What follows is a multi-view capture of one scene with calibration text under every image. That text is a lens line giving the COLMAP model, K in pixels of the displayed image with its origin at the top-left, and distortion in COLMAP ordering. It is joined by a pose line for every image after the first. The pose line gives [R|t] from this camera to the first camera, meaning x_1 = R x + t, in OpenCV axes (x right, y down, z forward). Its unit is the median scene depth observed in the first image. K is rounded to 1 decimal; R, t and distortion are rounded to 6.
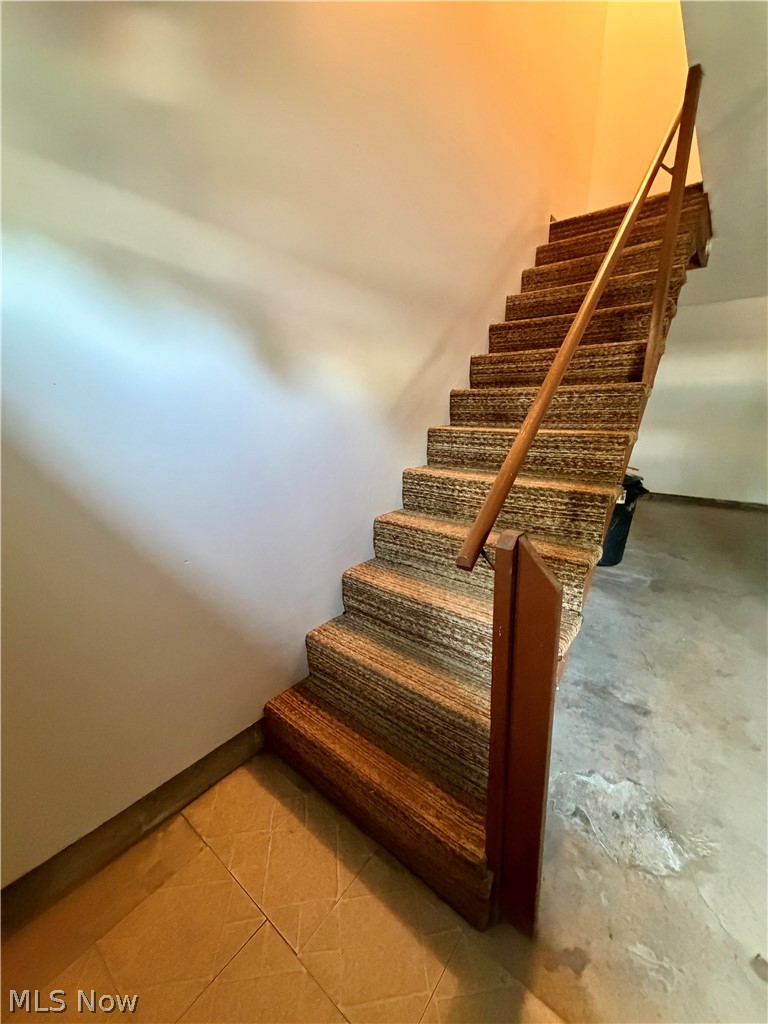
lens RADIAL K [[406.7, 0, 385.3], [0, 406.7, 509.3], [0, 0, 1]] dist [0.003363, -0.000687]
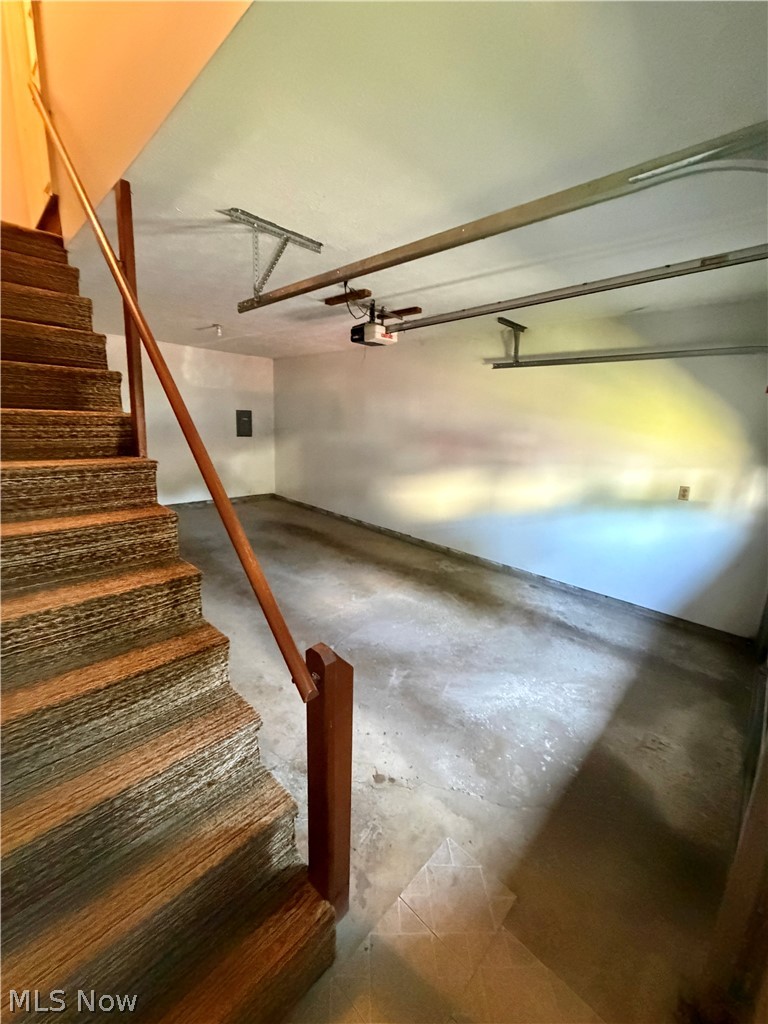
lens RADIAL K [[406.7, 0, 383.7], [0, 406.7, 511.4], [0, 0, 1]] dist [0.003363, -0.000687]
pose [[0.084662, -0.215550, 0.972816, -0.408345], [0.191488, 0.961642, 0.196409, -0.284920], [-0.977837, 0.169655, 0.122690, 0.305838]]
